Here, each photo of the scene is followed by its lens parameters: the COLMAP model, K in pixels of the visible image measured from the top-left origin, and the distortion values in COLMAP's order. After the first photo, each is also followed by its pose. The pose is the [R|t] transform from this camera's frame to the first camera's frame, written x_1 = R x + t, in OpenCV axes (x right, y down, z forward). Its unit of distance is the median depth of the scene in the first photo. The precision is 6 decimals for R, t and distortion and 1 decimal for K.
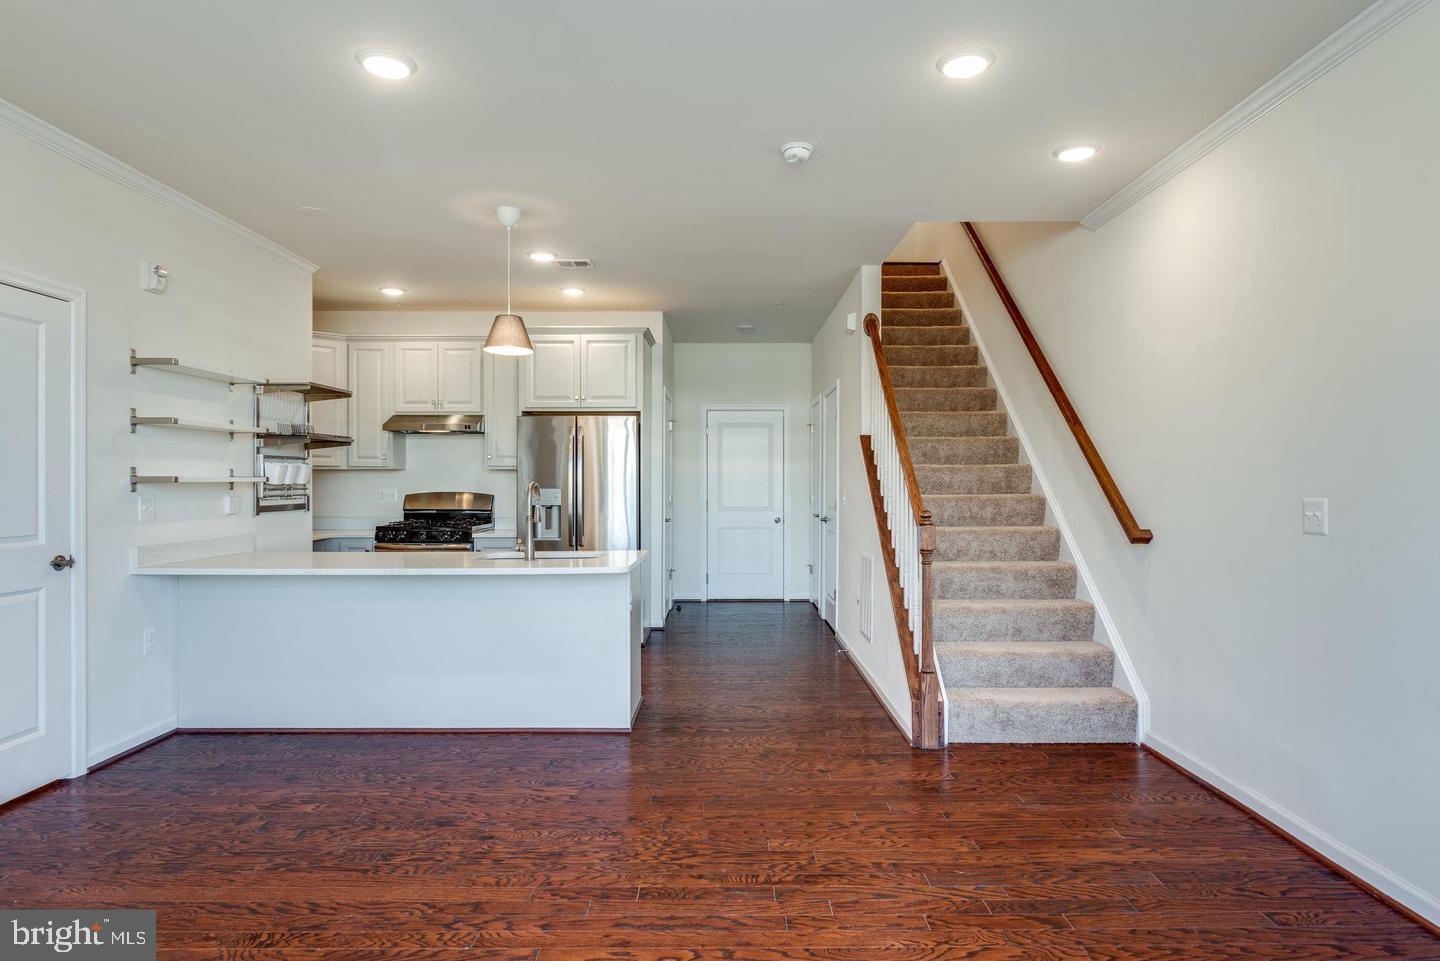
lens RADIAL K [[804.3, 0, 725.3], [0, 804.3, 480.1], [0, 0, 1]] dist [-0.003139, -0.000239]
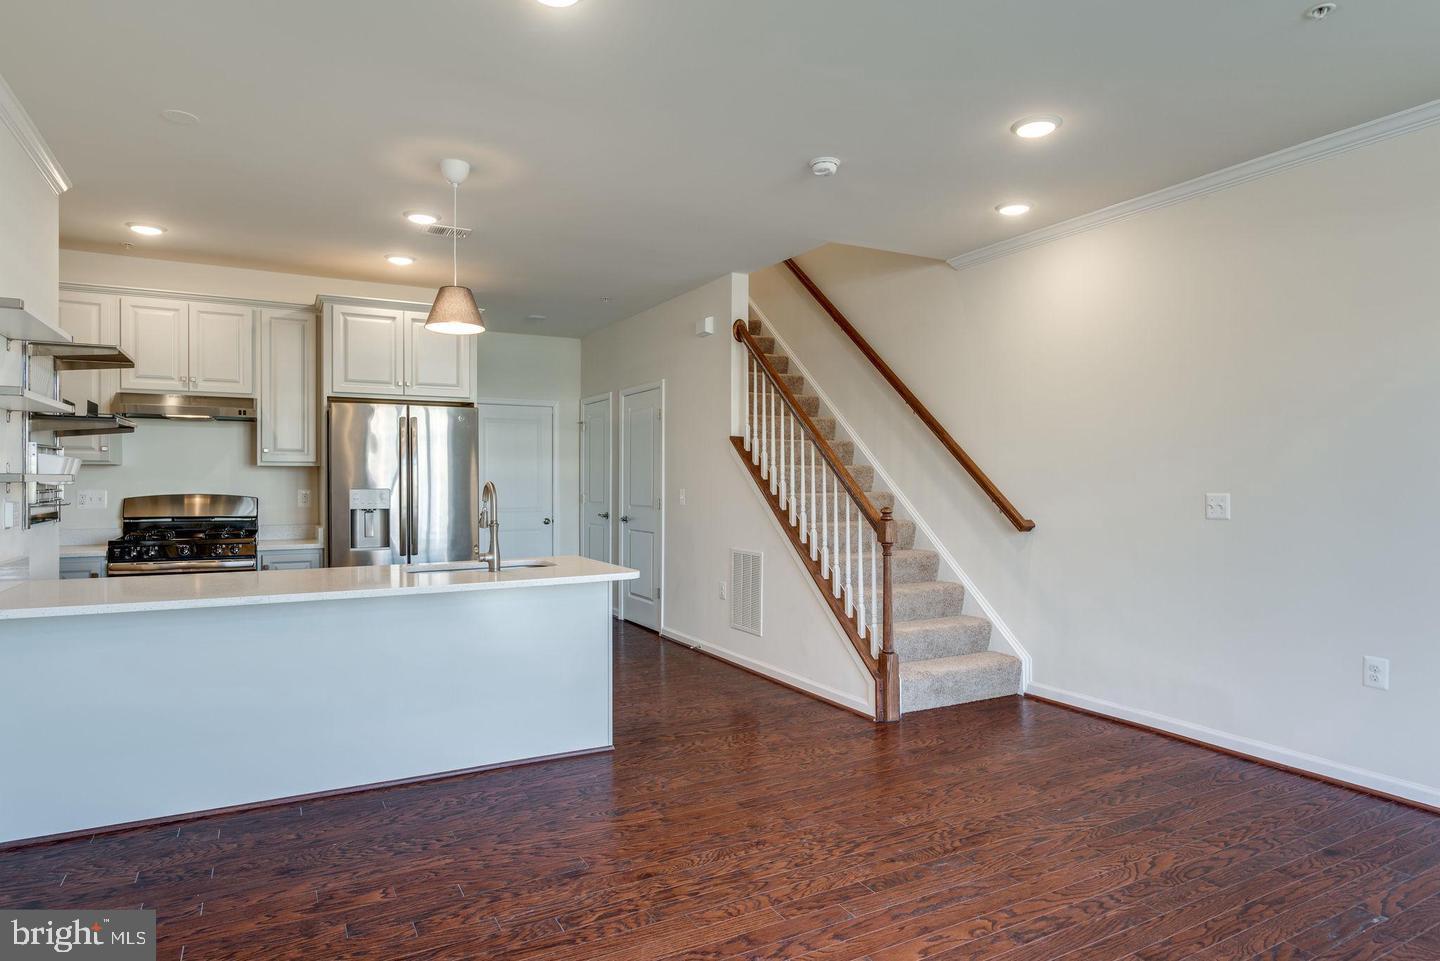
lens RADIAL K [[814.4, 0, 720.0], [0, 814.4, 480.5], [0, 0, 1]] dist [-0.004482, -0.000276]
pose [[0.884177, 0.000218, 0.467151, -0.425481], [-0.000701, 0.999999, 0.000861, 0.000220], [-0.467151, -0.001089, 0.884177, 0.101705]]
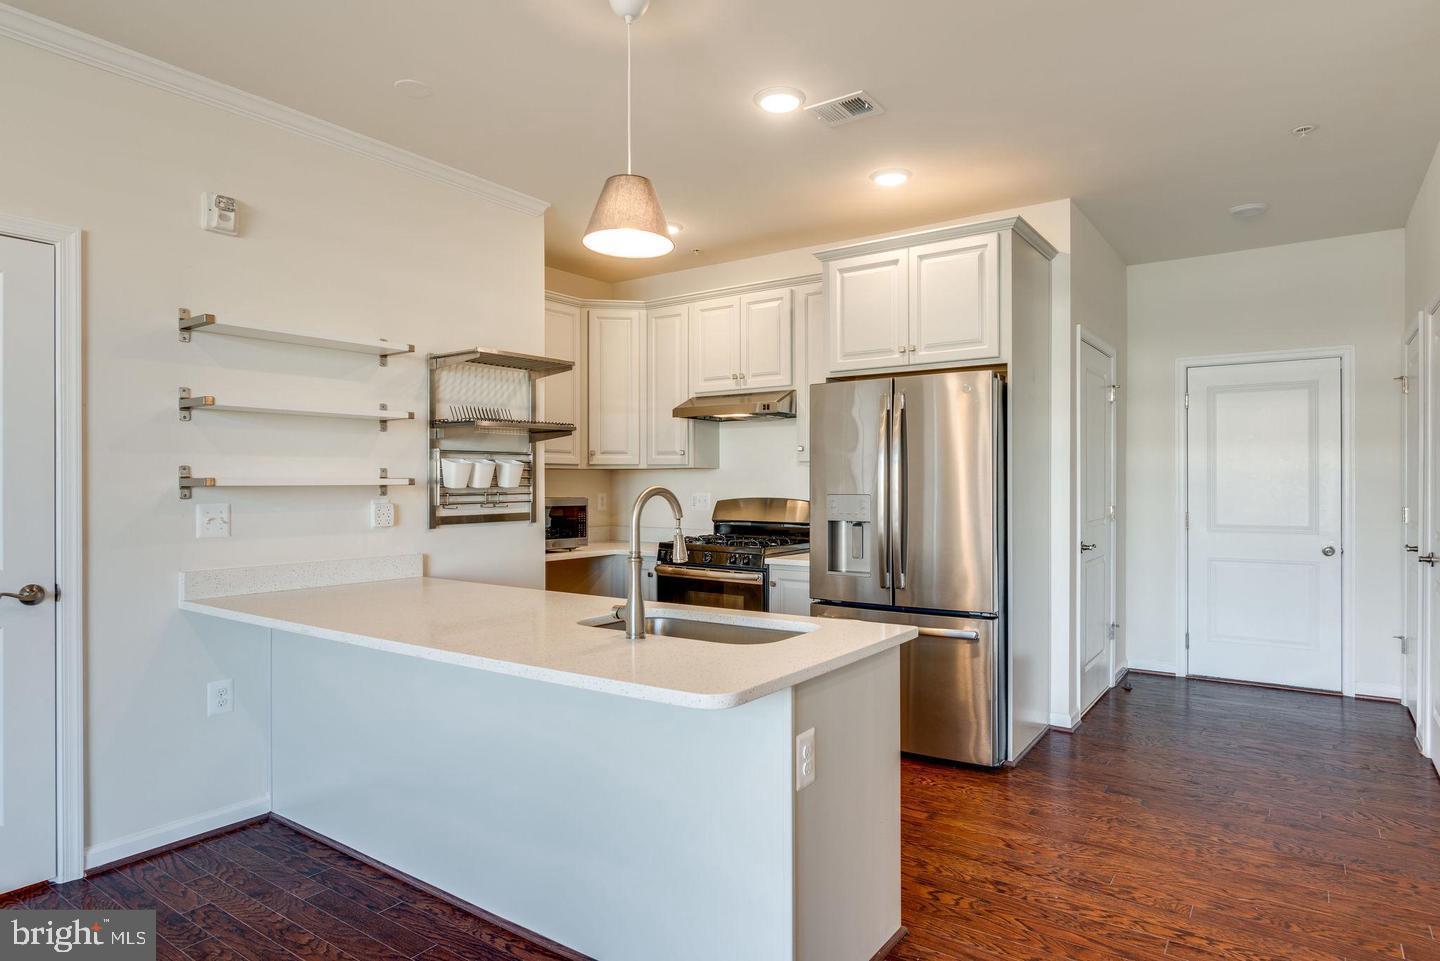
lens RADIAL K [[825.1, 0, 720.0], [0, 825.1, 480.5], [0, 0, 1]] dist [-0.005930, -0.001088]
pose [[0.816688, -0.002214, -0.577076, 0.102370], [0.002016, 0.999997, -0.000985, -0.000663], [0.577076, -0.000359, 0.816690, 0.581295]]
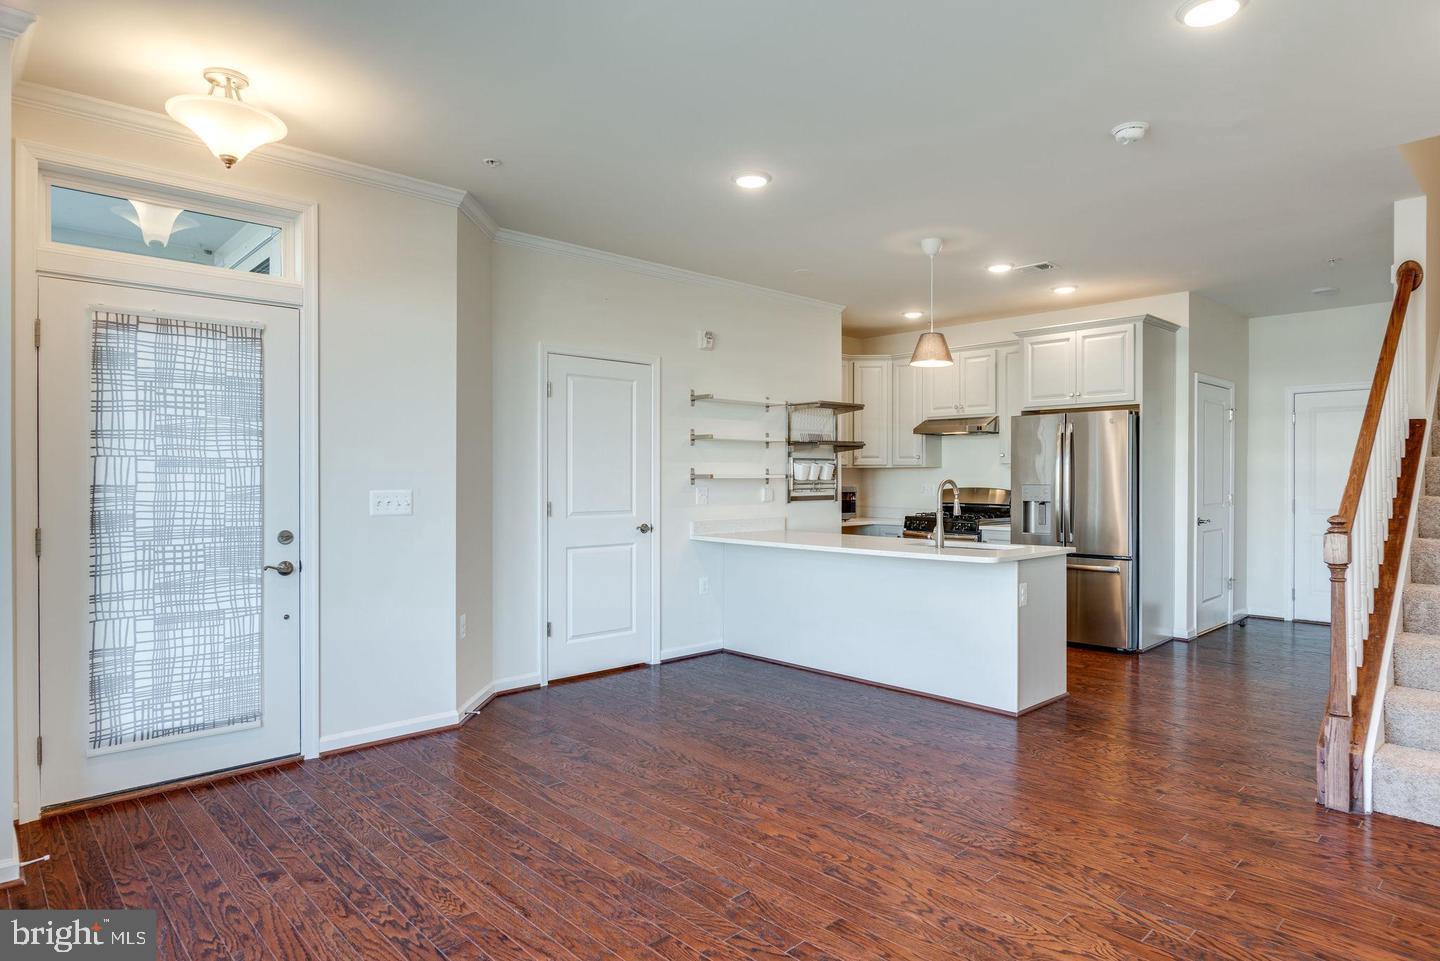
lens RADIAL K [[809.7, 0, 746.7], [0, 809.7, 478.5], [0, 0, 1]] dist [-0.001896, 0.000595]
pose [[0.703309, 0.002946, -0.710878, 0.365295], [-0.000422, 0.999993, 0.003728, -0.002452], [0.710884, -0.002322, 0.703306, 0.003173]]
